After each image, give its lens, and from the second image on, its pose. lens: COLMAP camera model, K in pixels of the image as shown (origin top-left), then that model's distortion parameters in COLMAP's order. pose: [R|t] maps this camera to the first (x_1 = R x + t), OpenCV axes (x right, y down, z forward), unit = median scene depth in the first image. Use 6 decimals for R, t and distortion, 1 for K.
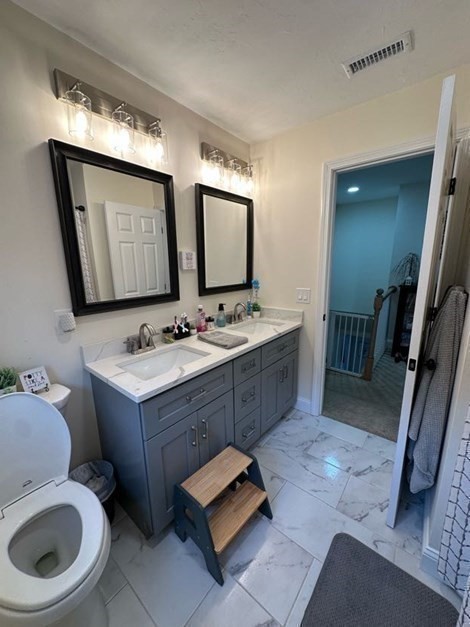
lens RADIAL K [[251.0, 0, 234.1], [0, 251.0, 311.6], [0, 0, 1]] dist [0.002552, 0.000033]
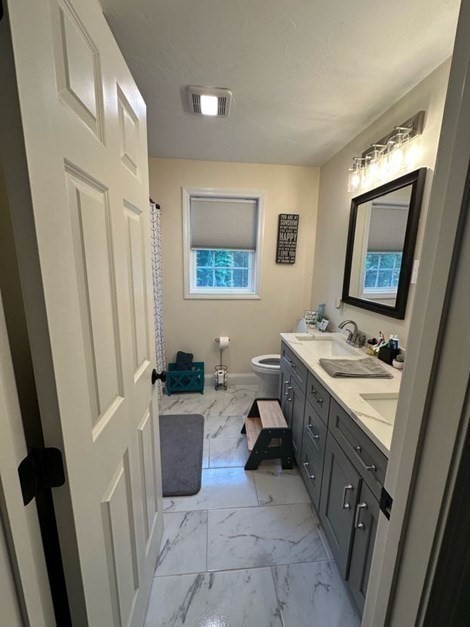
lens RADIAL K [[251.0, 0, 232.4], [0, 251.0, 314.1], [0, 0, 1]] dist [0.002552, 0.000033]
pose [[-0.707983, 0.132980, -0.693597, 0.816774], [-0.157346, 0.927726, 0.338477, -0.280840], [0.688478, 0.348771, -0.635891, 1.264143]]
